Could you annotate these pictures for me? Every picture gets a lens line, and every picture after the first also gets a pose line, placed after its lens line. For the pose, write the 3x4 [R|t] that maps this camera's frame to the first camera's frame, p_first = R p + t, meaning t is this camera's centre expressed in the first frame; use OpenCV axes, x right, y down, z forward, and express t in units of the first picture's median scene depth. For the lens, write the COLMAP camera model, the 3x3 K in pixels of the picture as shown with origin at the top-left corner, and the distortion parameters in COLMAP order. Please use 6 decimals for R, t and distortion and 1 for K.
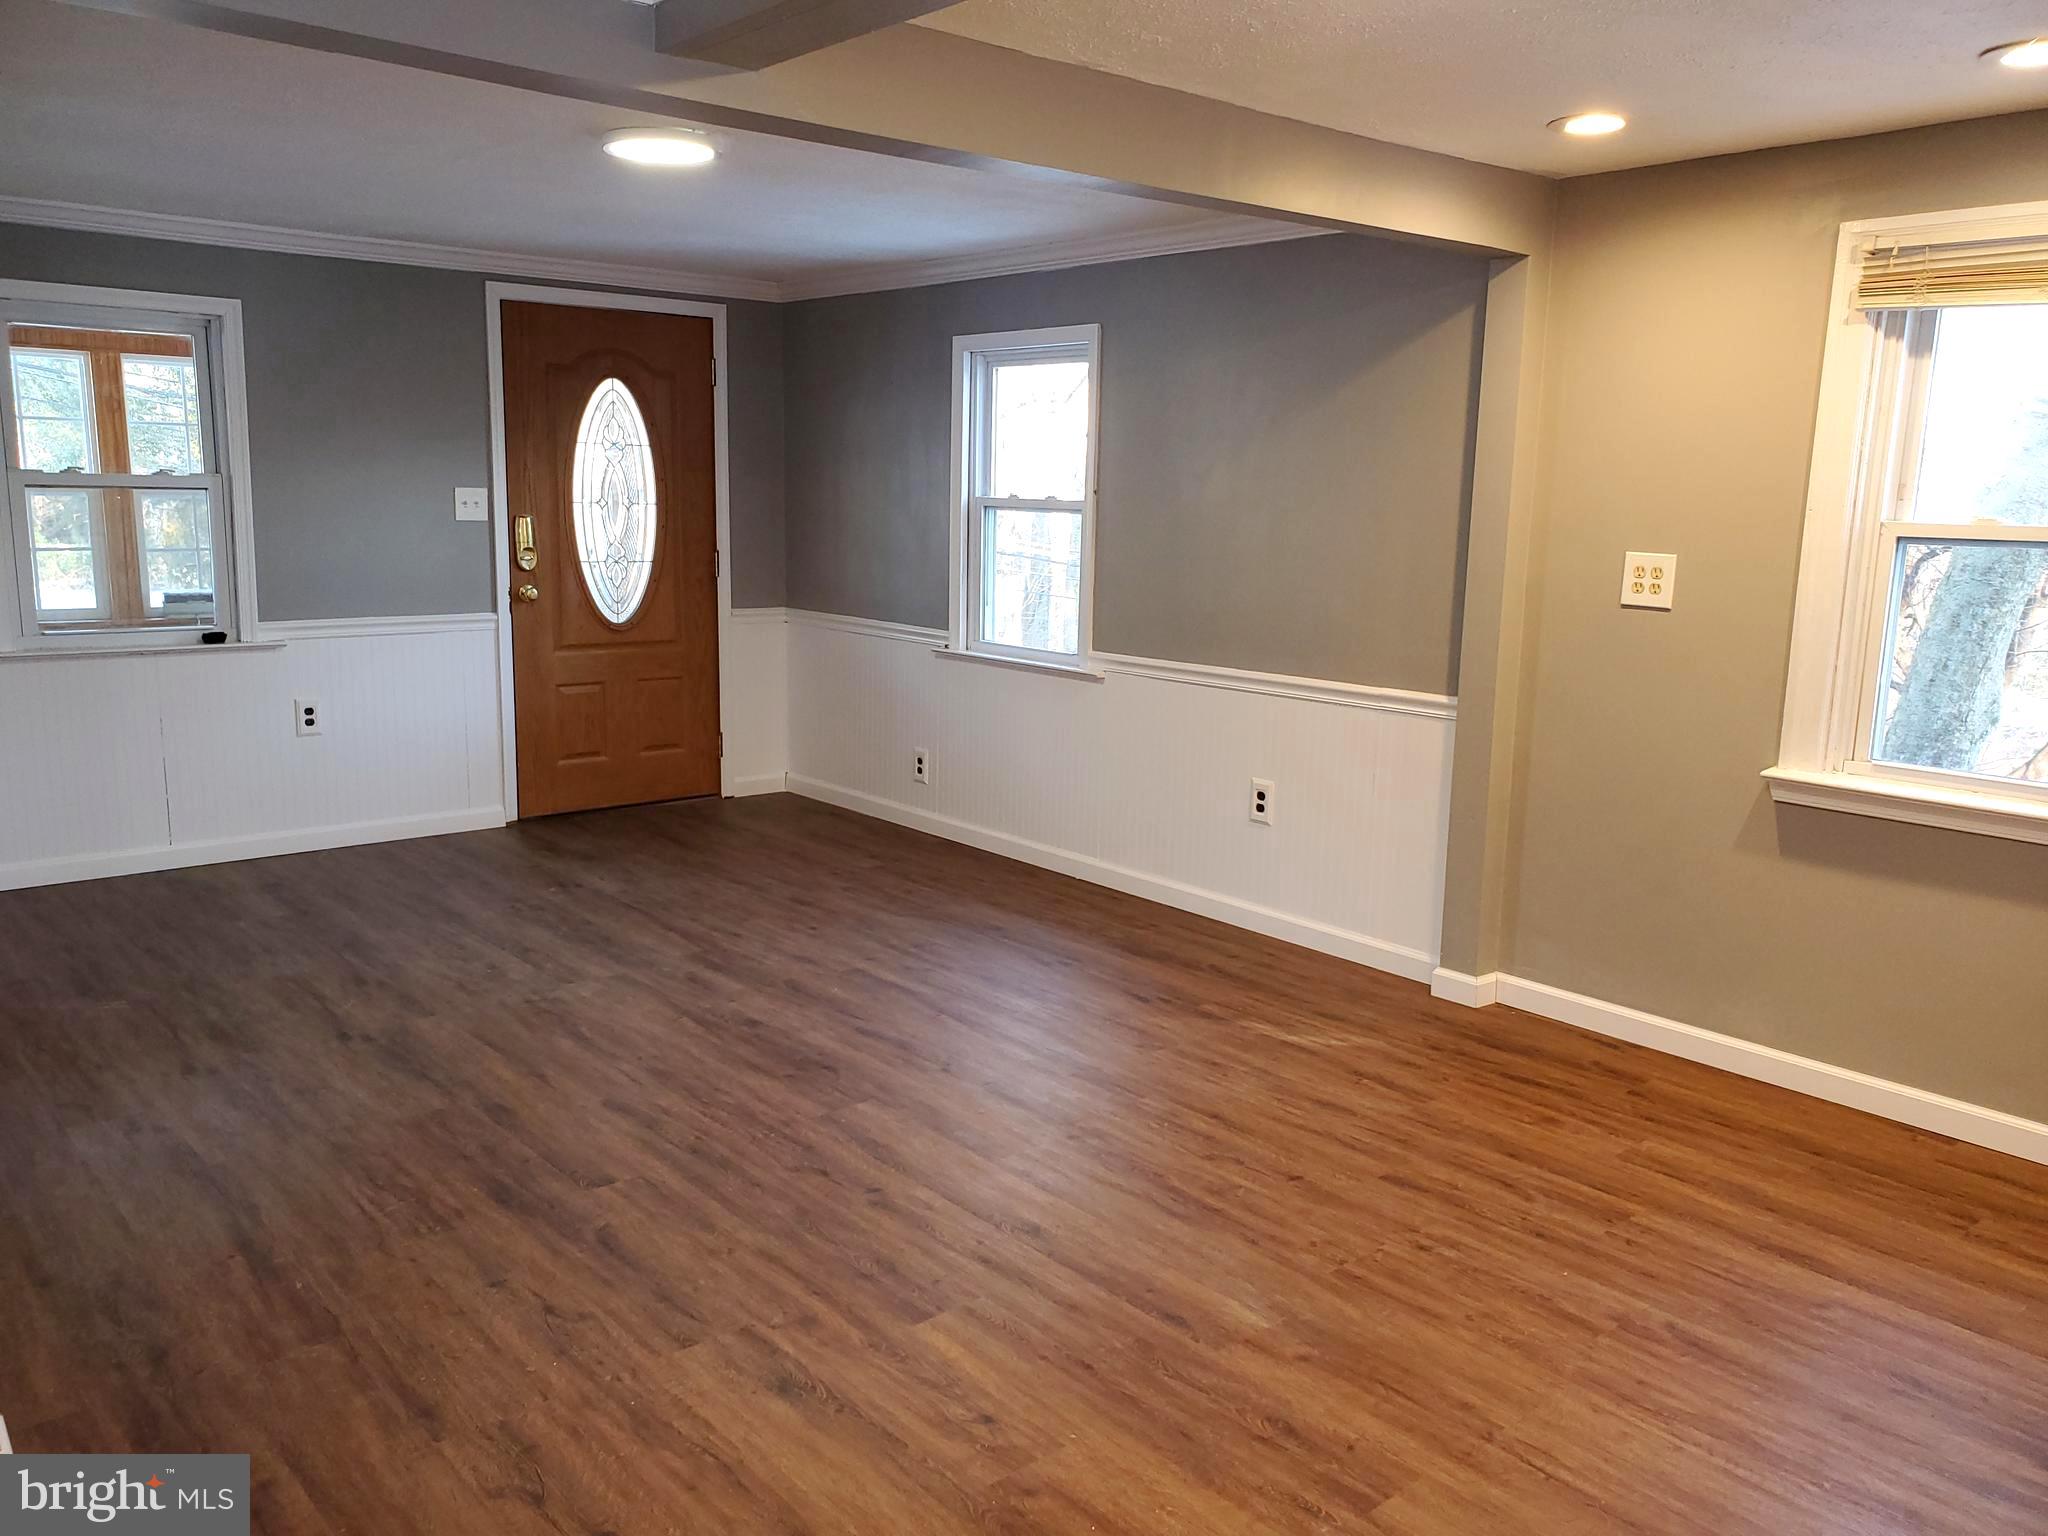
lens RADIAL K [[1576.9, 0, 1003.0], [0, 1576.9, 746.9], [0, 0, 1]] dist [0.042806, -0.050594]
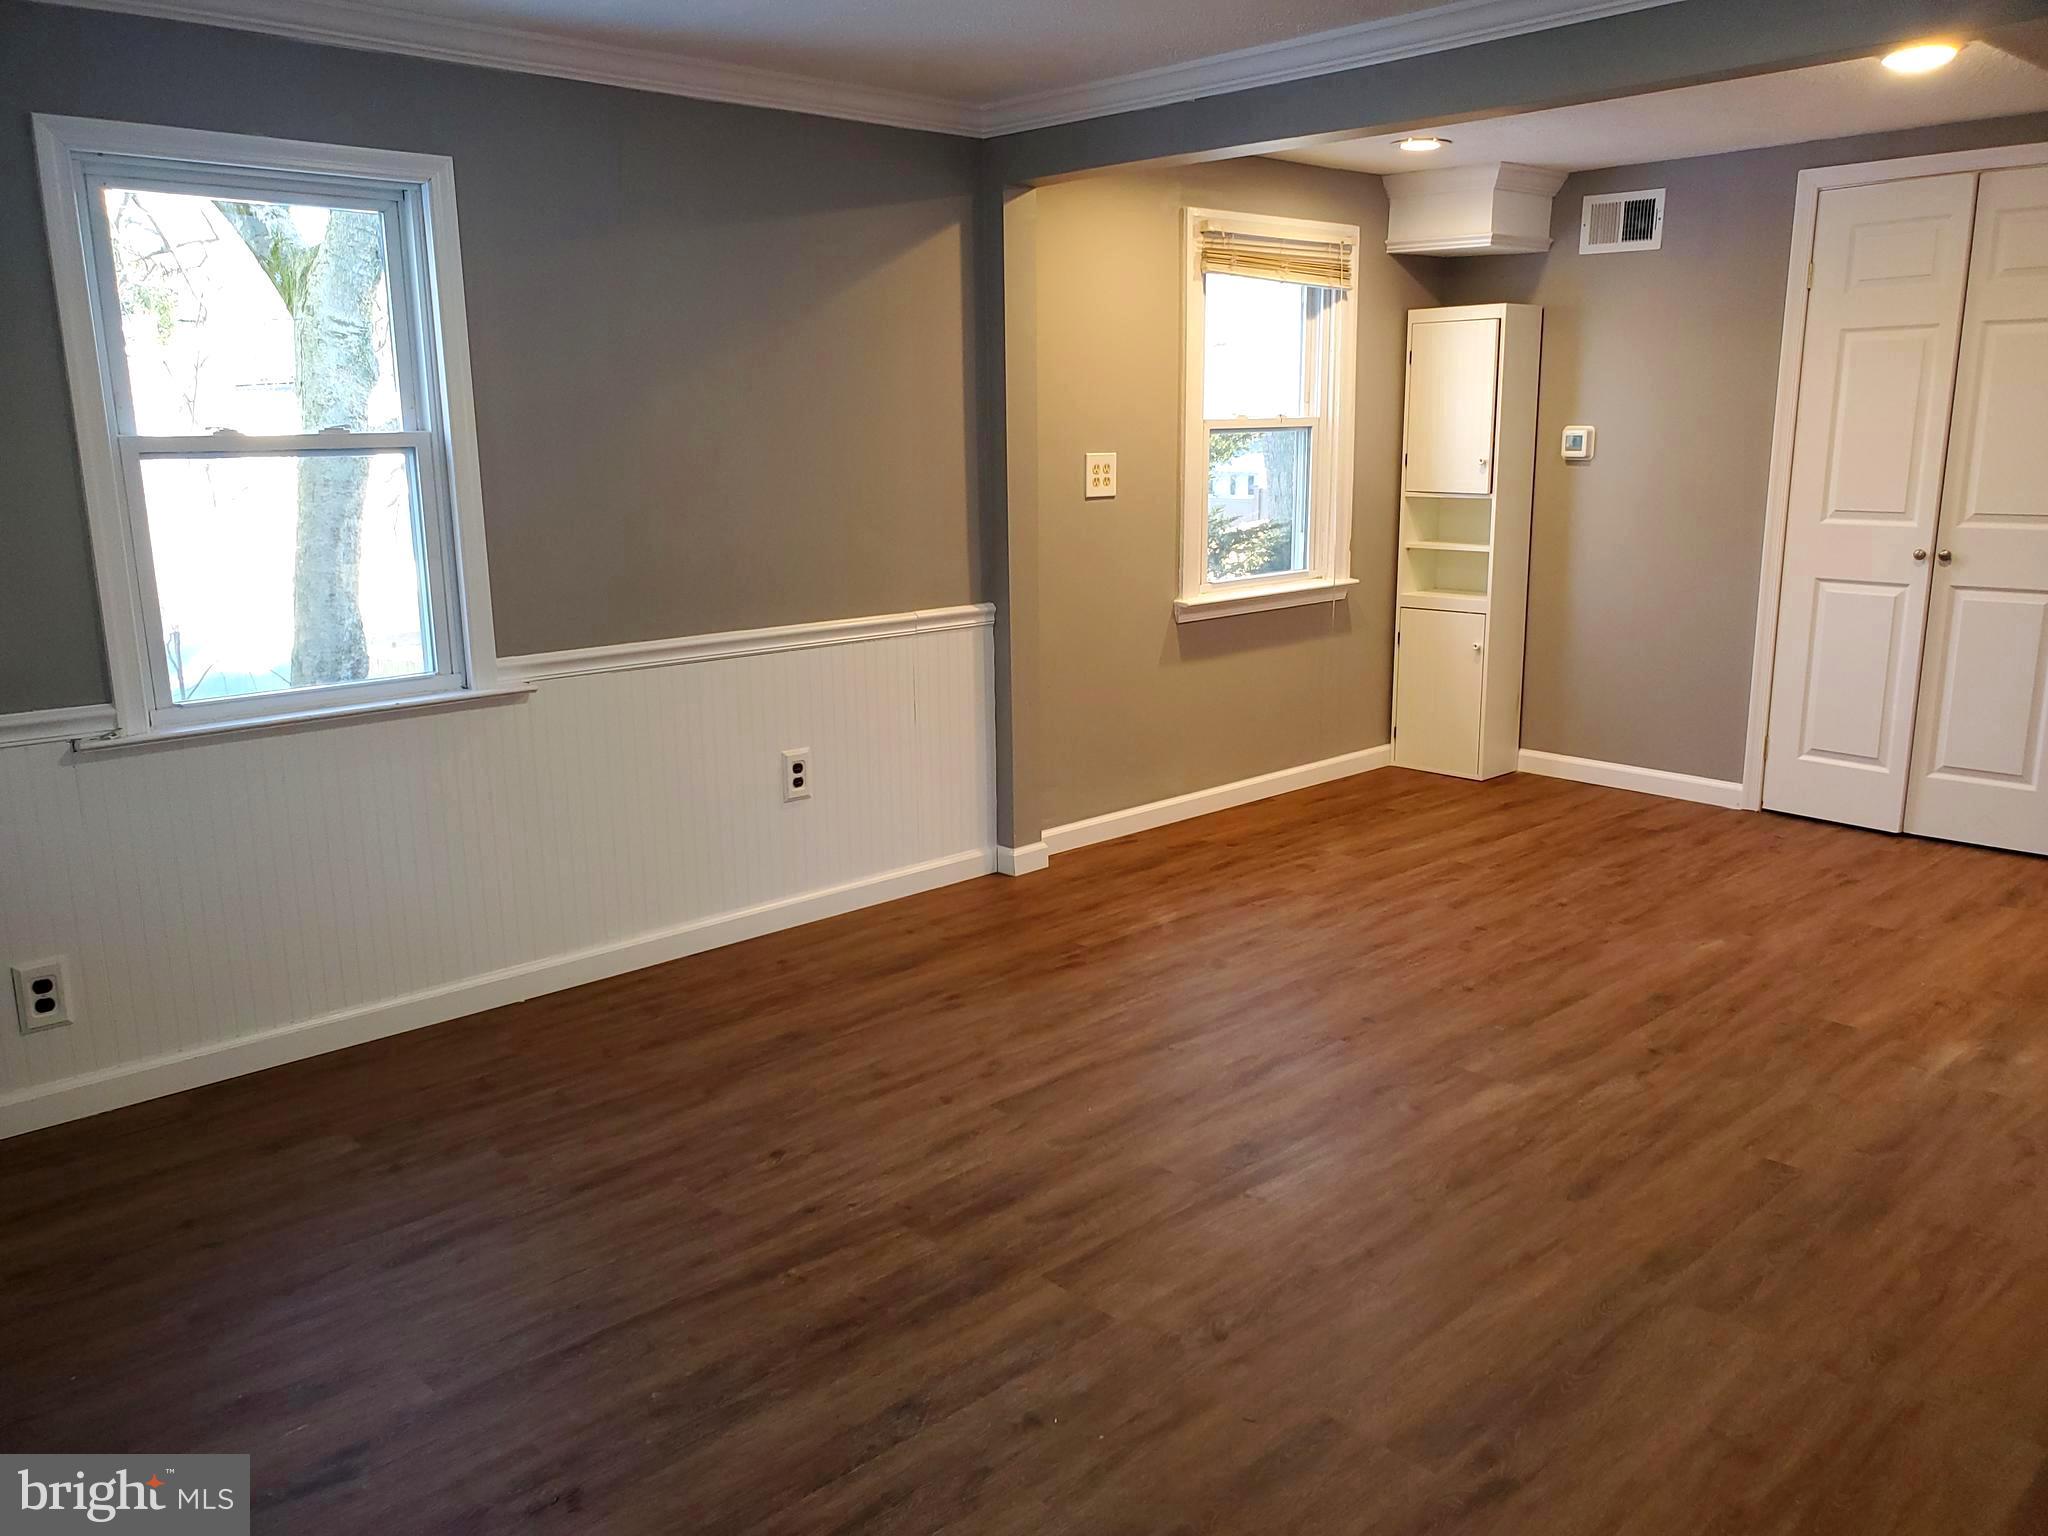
lens RADIAL K [[1576.9, 0, 1014.6], [0, 1576.9, 775.1], [0, 0, 1]] dist [0.042806, -0.050594]
pose [[-0.039668, -0.243714, 0.969036, -0.865143], [0.178067, 0.952551, 0.246857, -0.201477], [-0.983218, 0.182346, 0.005612, 1.116913]]
